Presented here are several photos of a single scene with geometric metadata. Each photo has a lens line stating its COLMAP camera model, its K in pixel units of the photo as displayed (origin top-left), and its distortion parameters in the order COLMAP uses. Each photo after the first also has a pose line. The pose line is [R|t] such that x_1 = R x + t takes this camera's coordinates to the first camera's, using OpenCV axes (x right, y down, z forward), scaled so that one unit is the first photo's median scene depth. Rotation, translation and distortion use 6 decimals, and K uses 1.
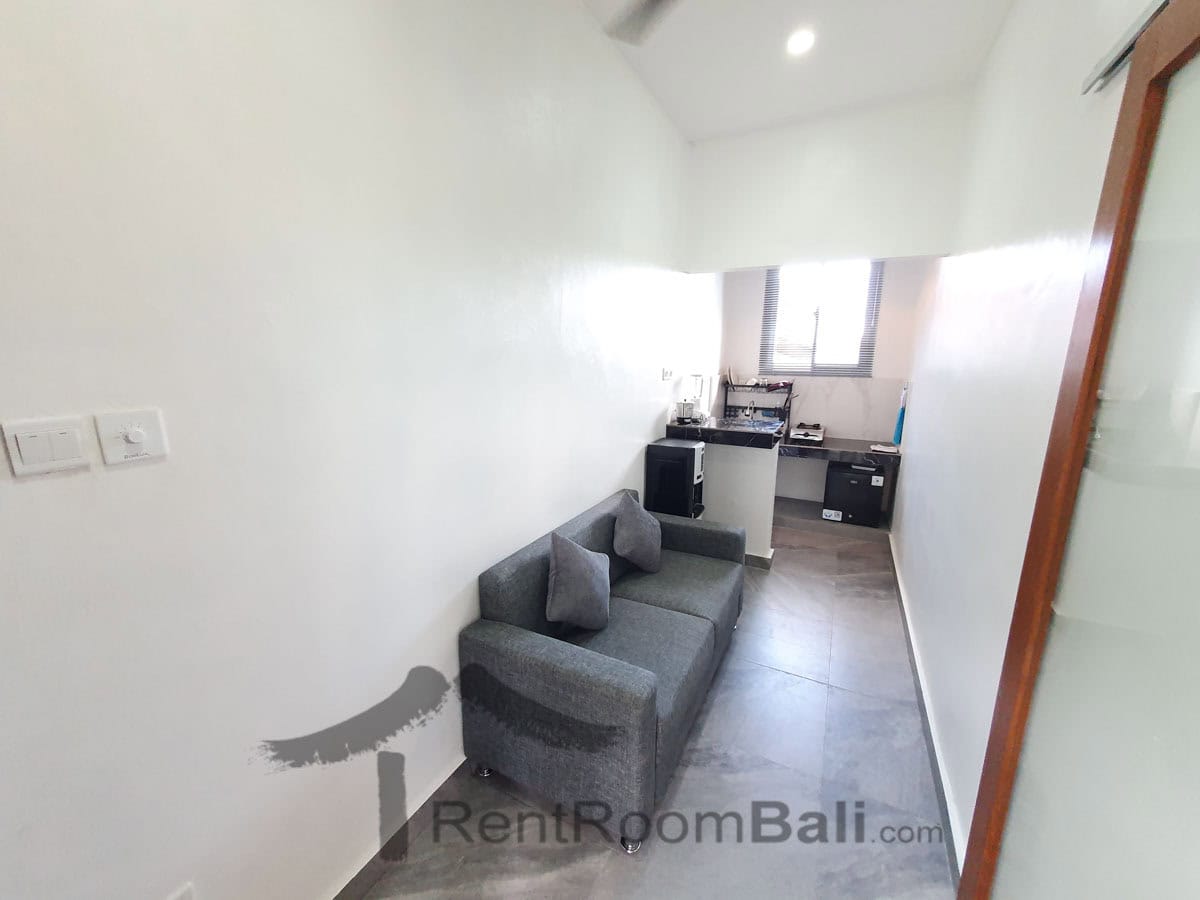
lens RADIAL K [[475.6, 0, 595.1], [0, 475.6, 452.8], [0, 0, 1]] dist [0.000639, -0.000088]
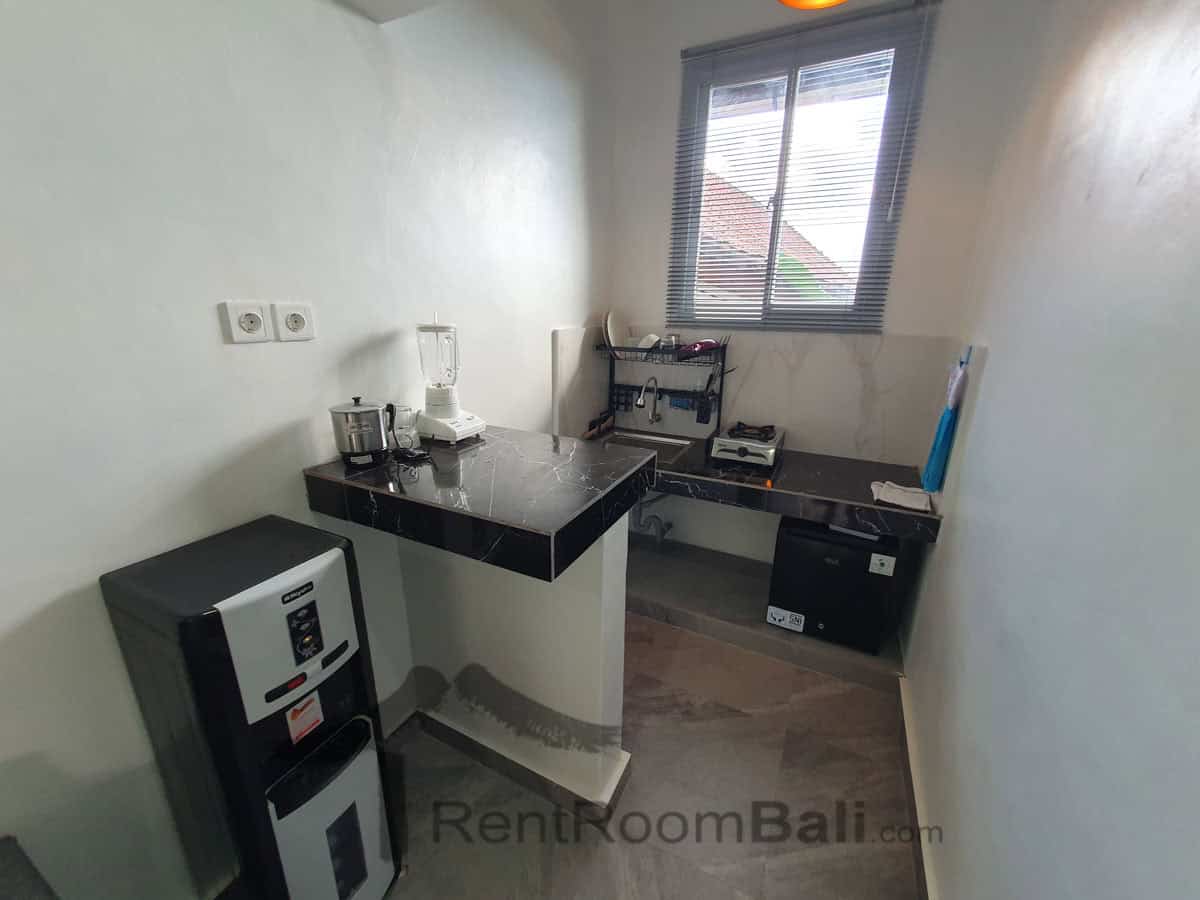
lens RADIAL K [[475.6, 0, 600.3], [0, 475.6, 450.0], [0, 0, 1]] dist [0.000639, -0.000088]
pose [[0.999790, -0.000594, 0.020475, 0.279817], [-0.001308, 0.995689, 0.092741, -0.083032], [-0.020442, -0.092748, 0.995480, 0.500275]]
